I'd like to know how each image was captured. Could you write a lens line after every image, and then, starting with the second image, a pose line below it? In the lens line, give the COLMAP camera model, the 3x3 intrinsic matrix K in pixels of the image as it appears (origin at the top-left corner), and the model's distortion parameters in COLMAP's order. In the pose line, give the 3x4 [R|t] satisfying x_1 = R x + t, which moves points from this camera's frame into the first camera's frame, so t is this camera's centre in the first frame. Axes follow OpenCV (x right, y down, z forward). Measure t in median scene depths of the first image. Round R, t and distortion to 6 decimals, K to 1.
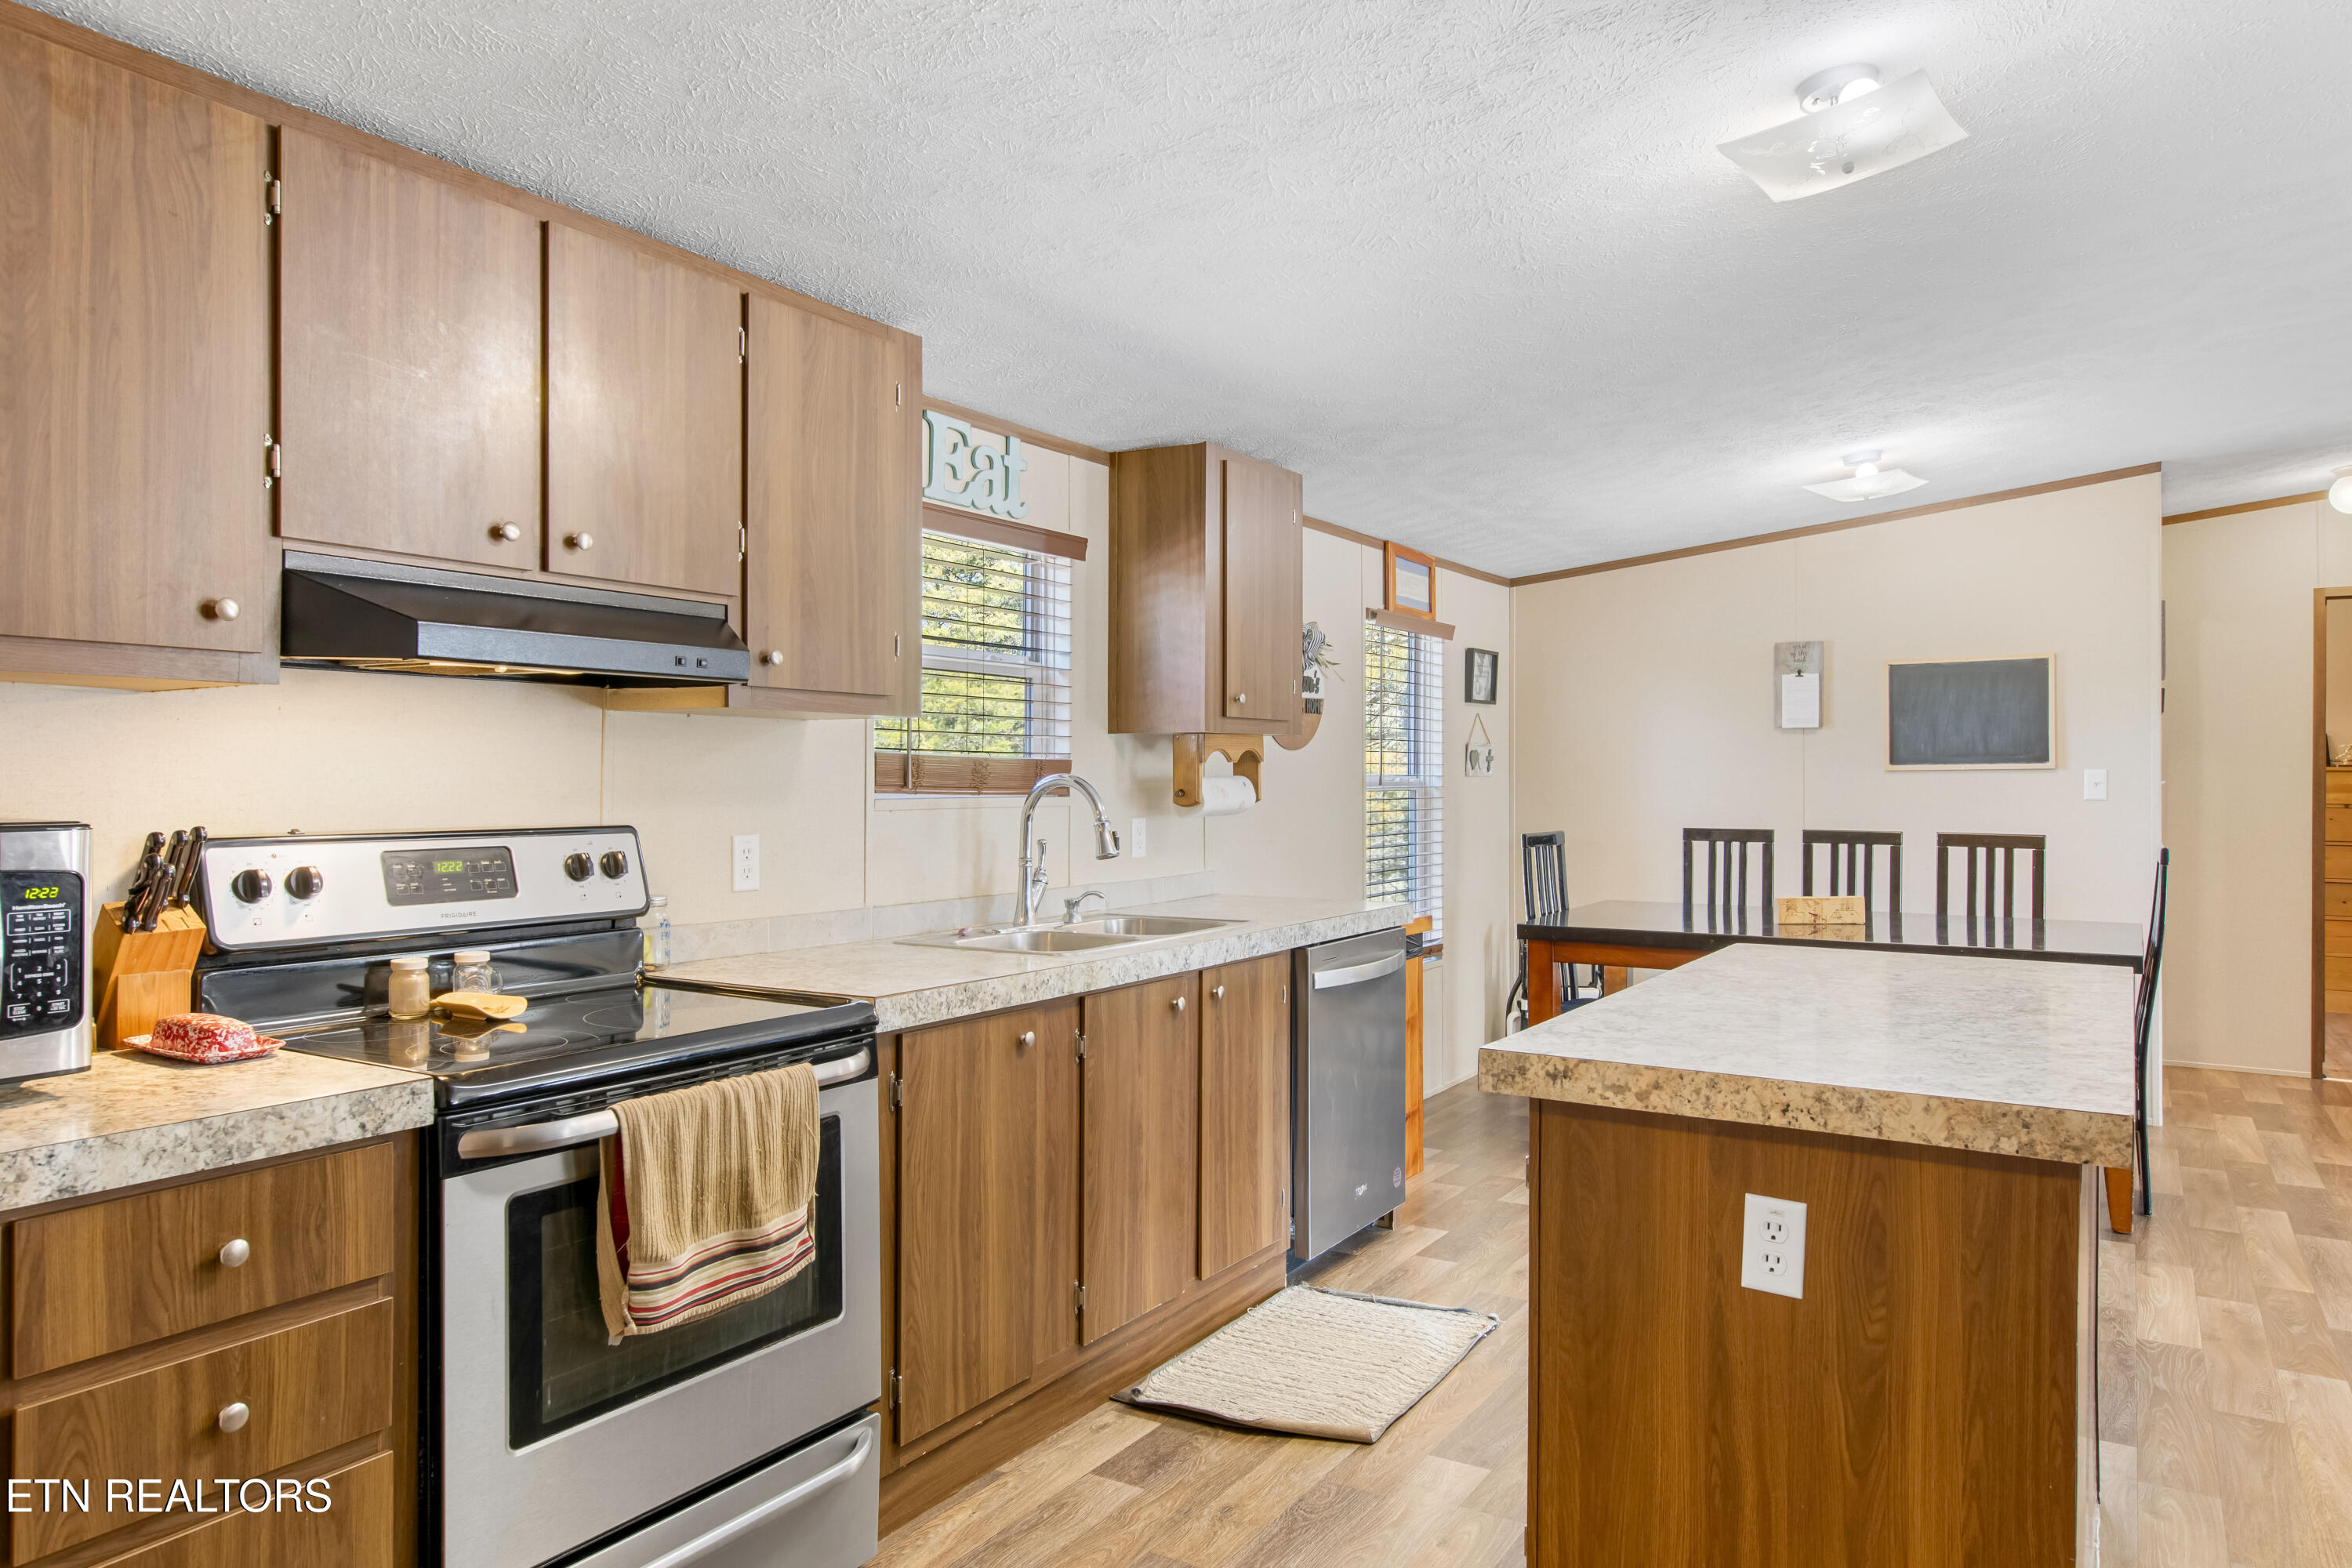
lens RADIAL K [[1552.9, 0, 1167.7], [0, 1552.9, 776.6], [0, 0, 1]] dist [0.005765, 0.001834]
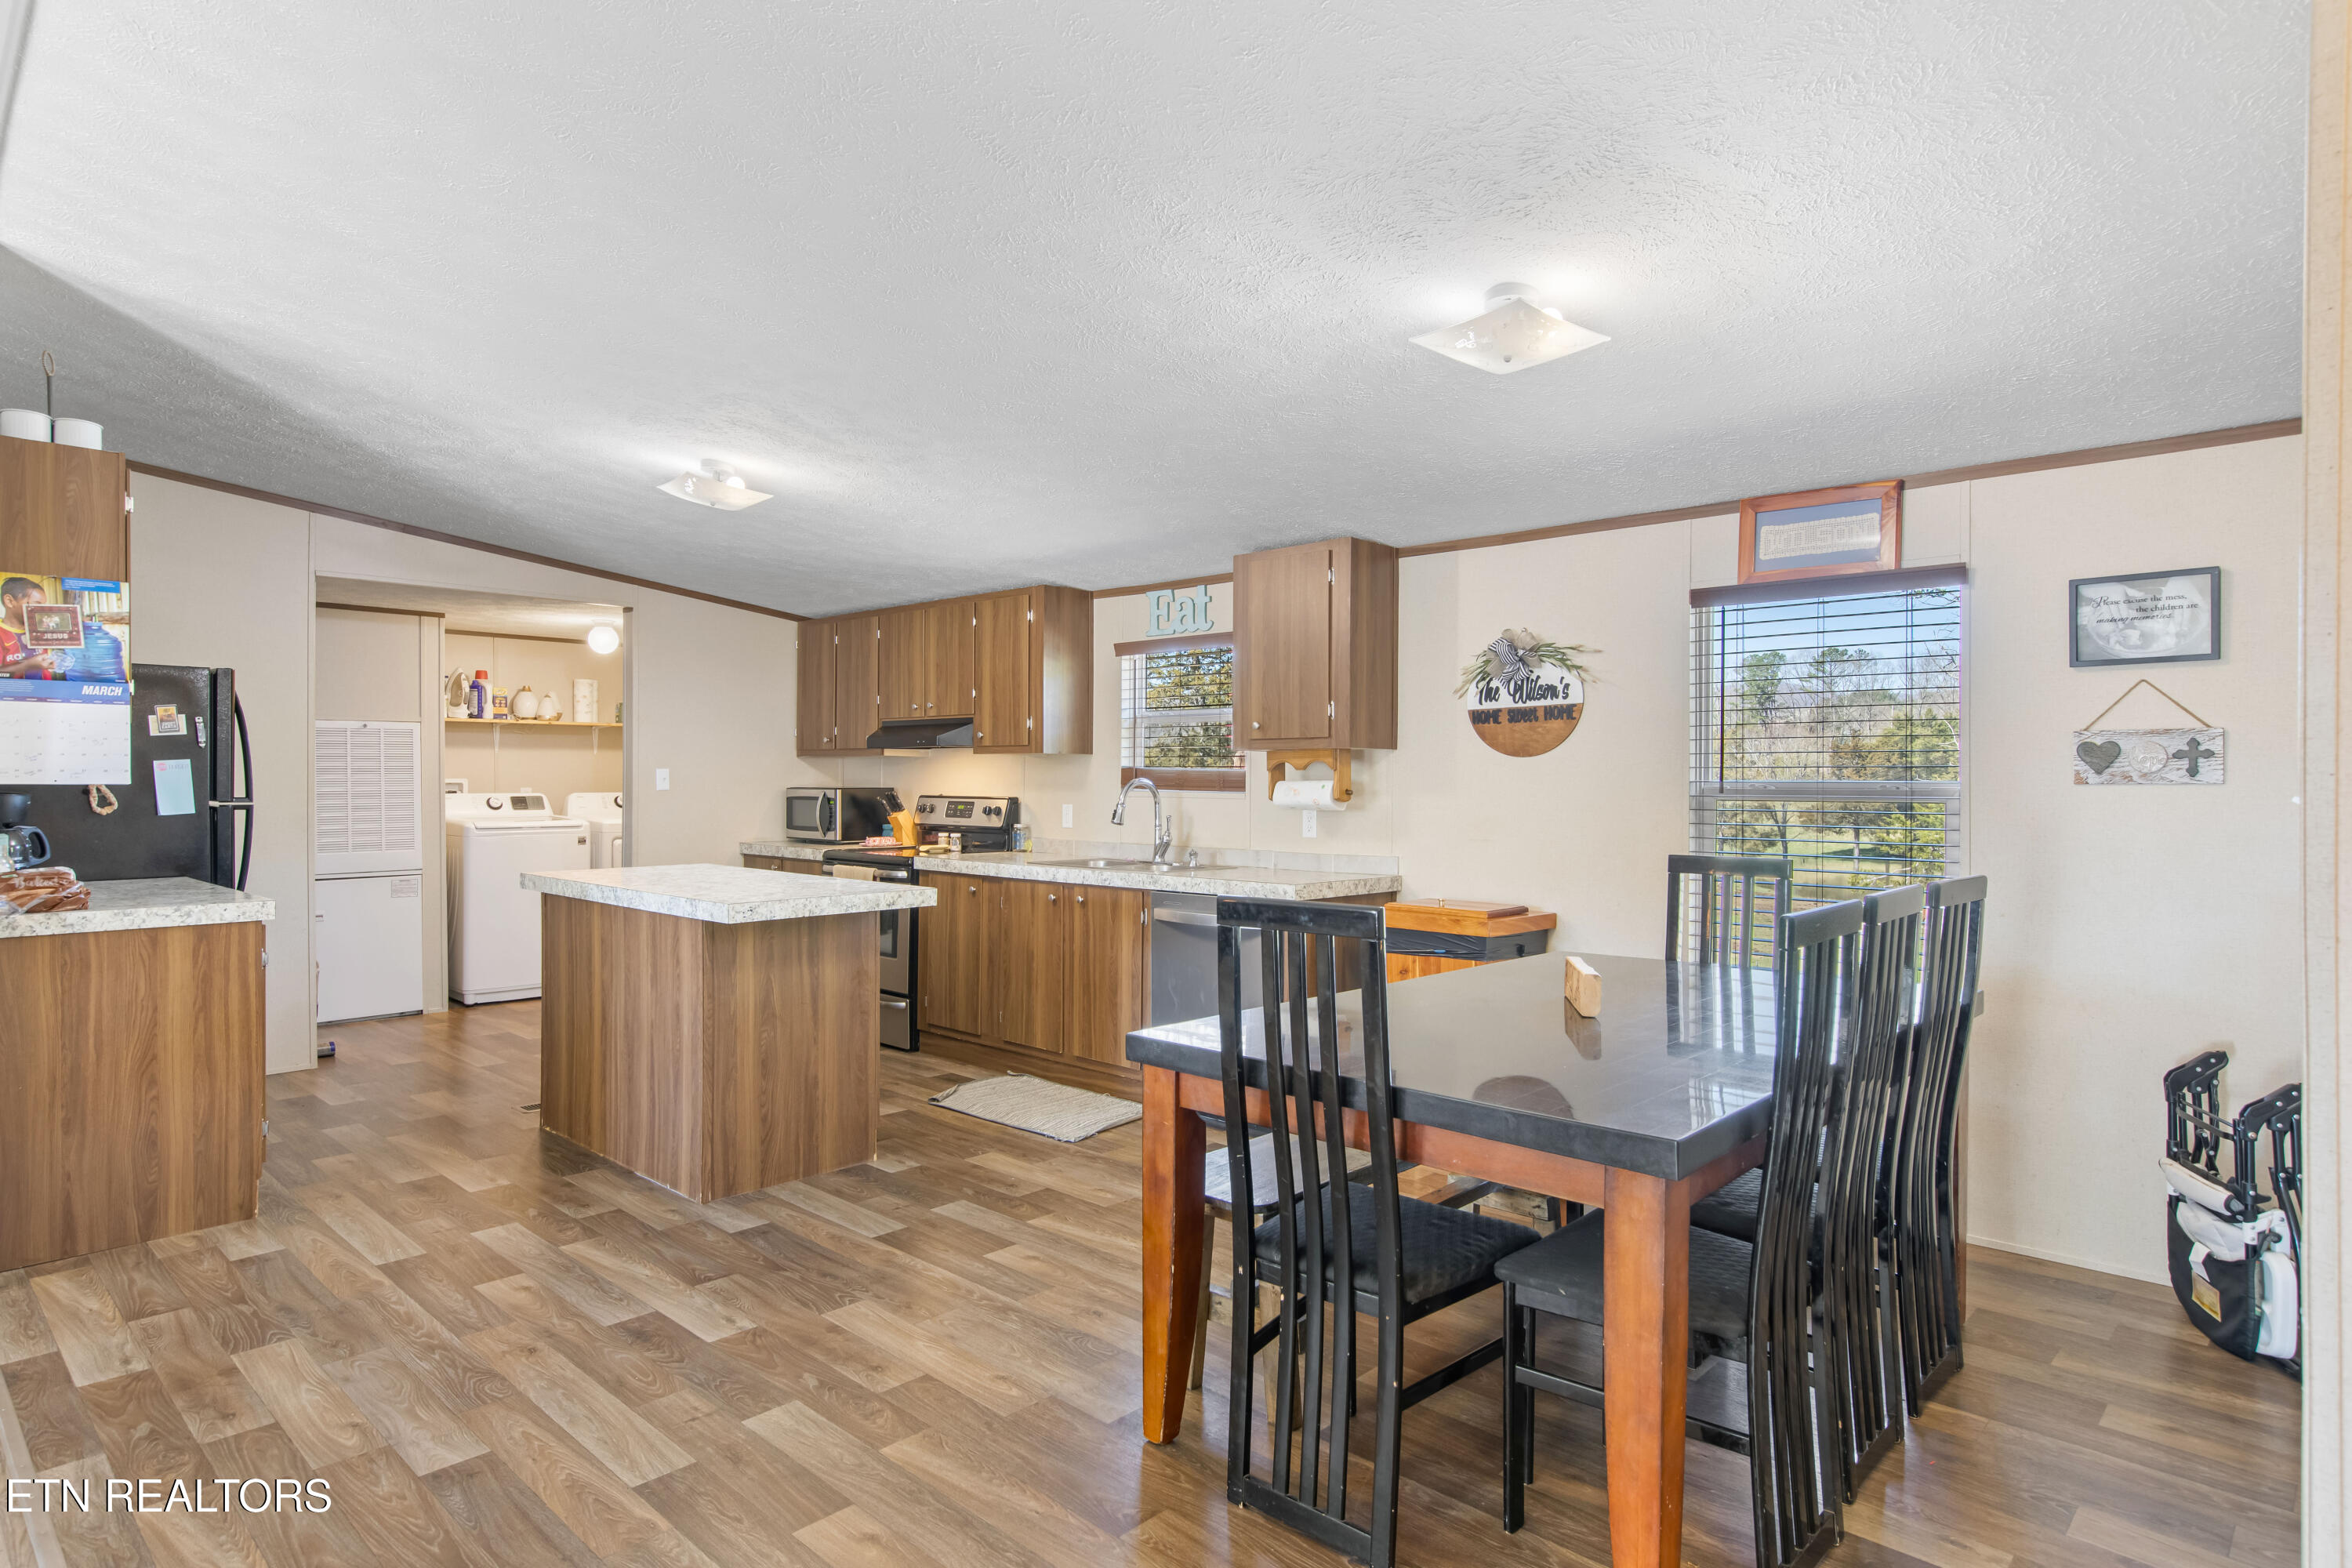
lens RADIAL K [[1285.4, 0, 1172.4], [0, 1285.4, 784.6], [0, 0, 1]] dist [0.005856, -0.000653]
pose [[-0.200957, -0.000001, -0.979600, 1.677214], [-0.006951, 0.999975, 0.001425, 0.003372], [0.979575, 0.007096, -0.200952, 1.602324]]
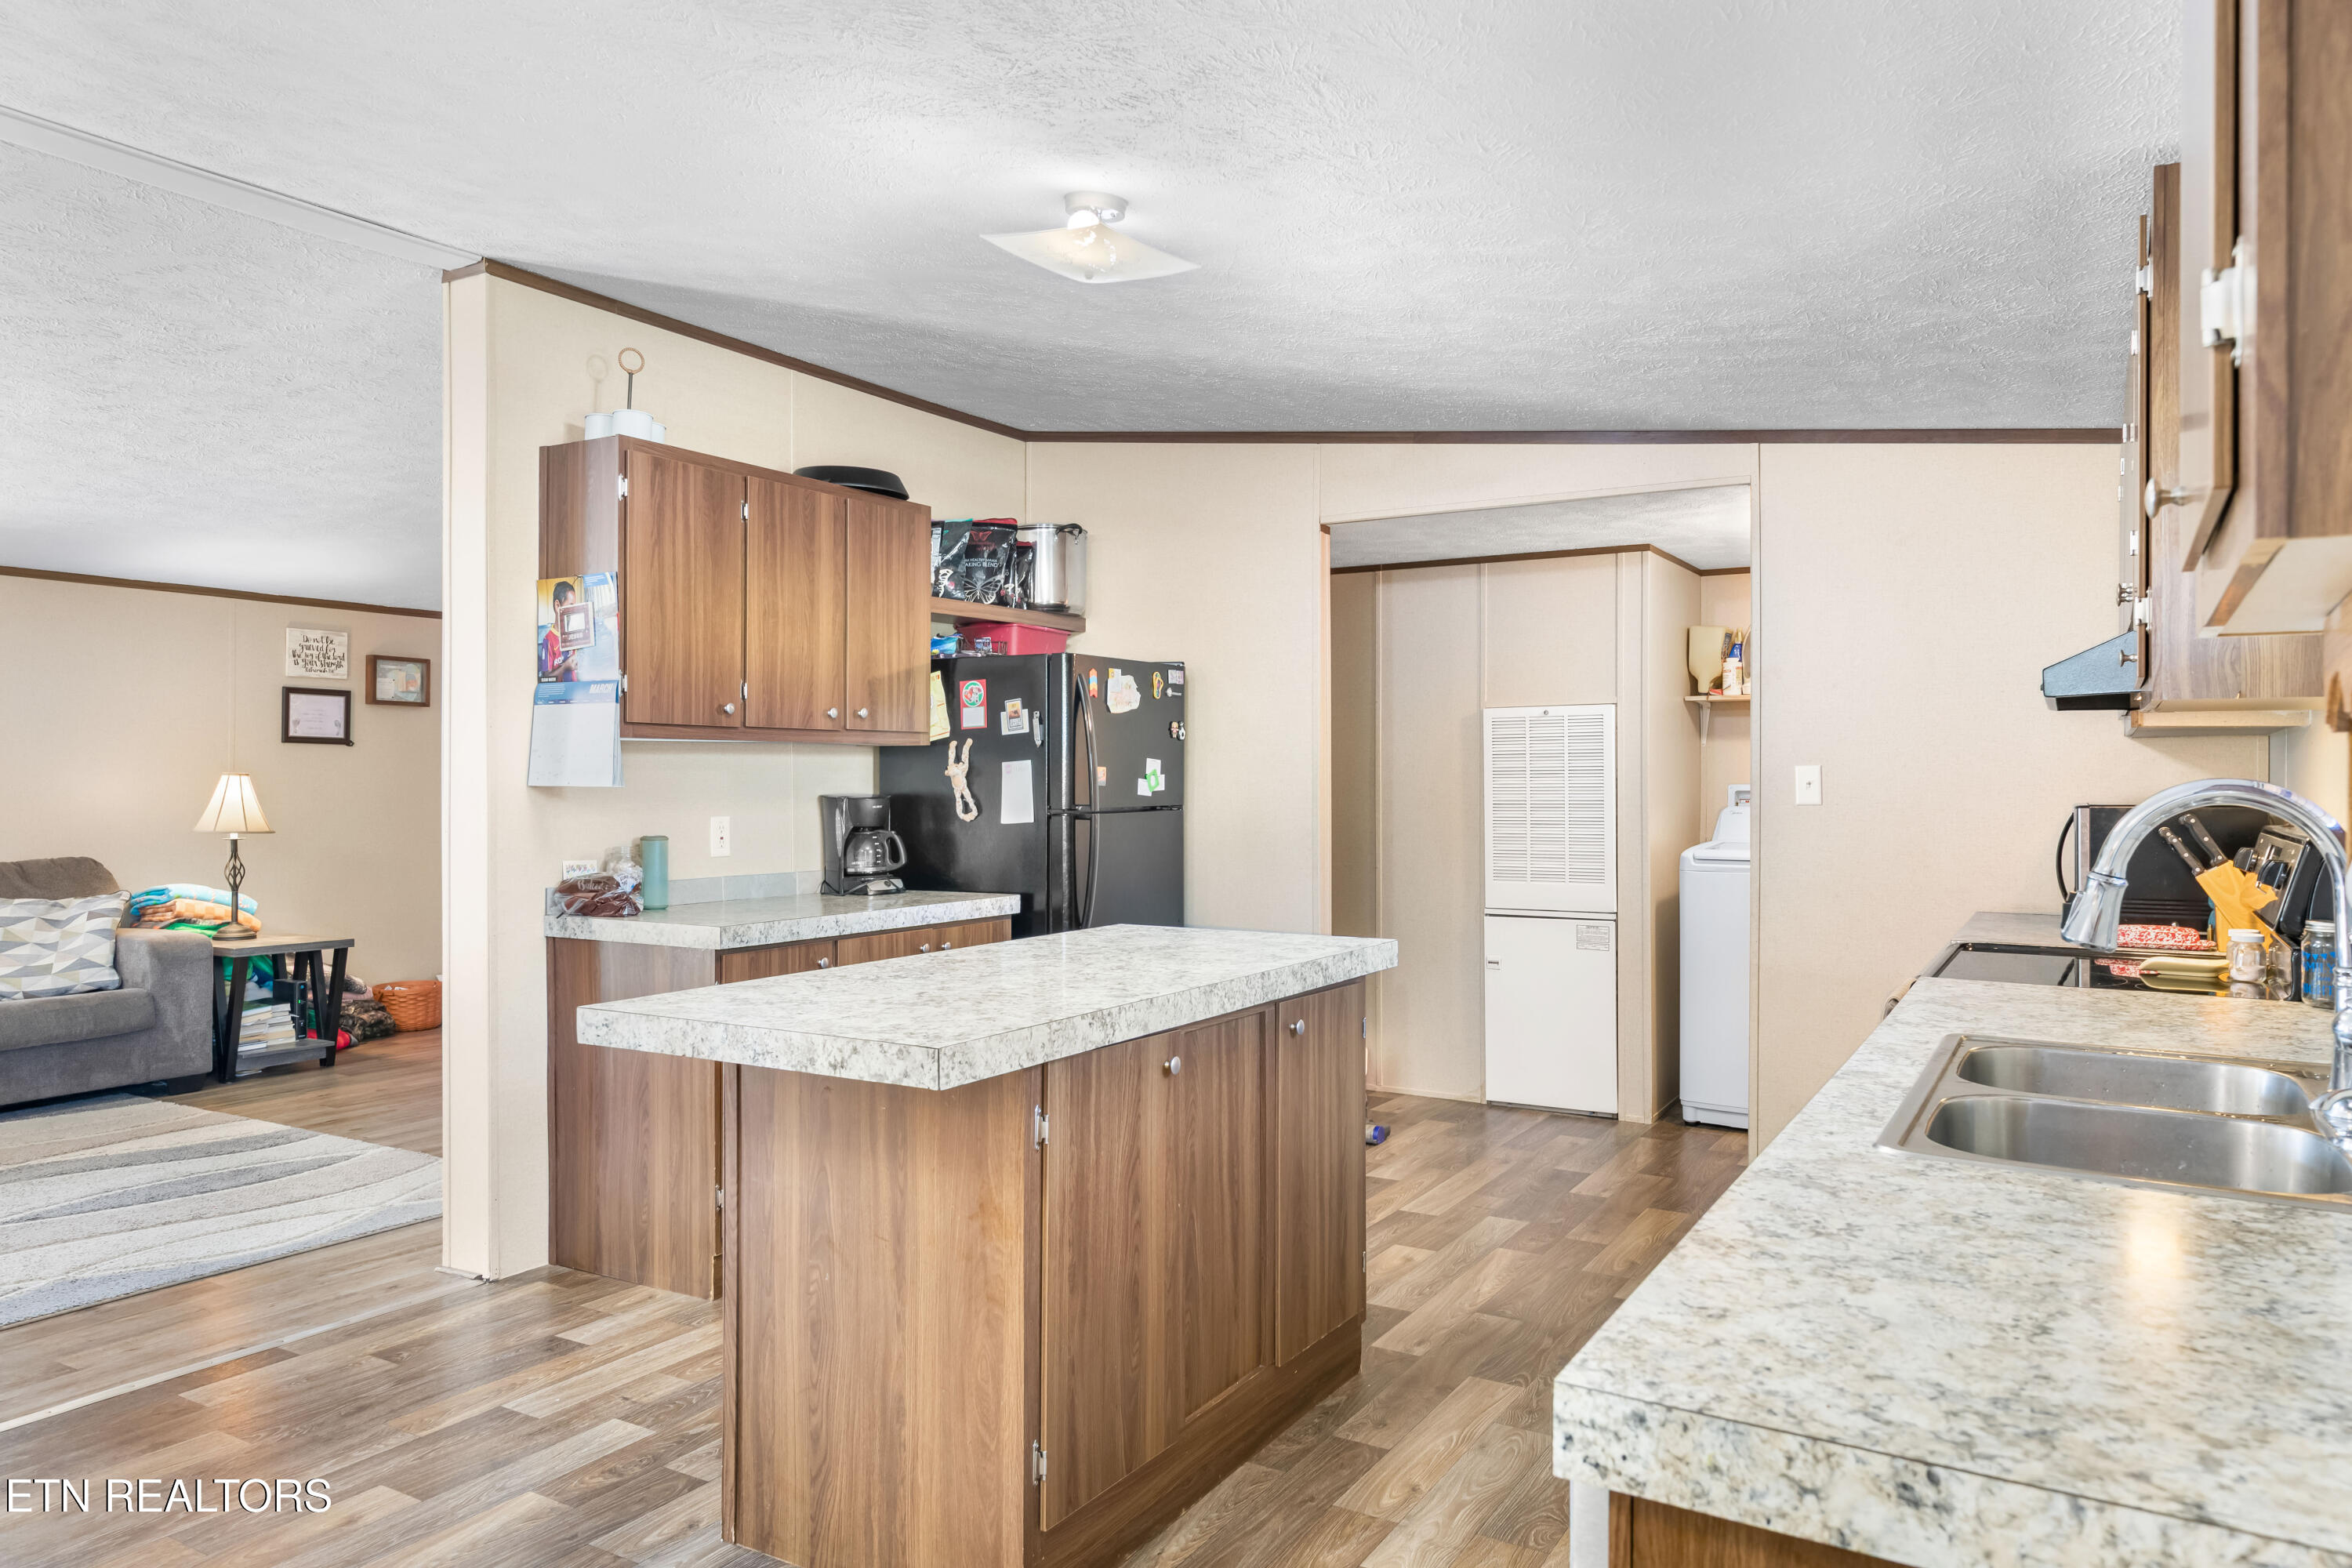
lens RADIAL K [[1538.0, 0, 1173.4], [0, 1538.0, 781.0], [0, 0, 1]] dist [0.005847, 0.001313]
pose [[-0.999847, -0.006415, -0.016304, 0.309039], [-0.006462, 0.999975, 0.002860, -0.000571], [0.016285, 0.002965, -0.999863, 1.746828]]
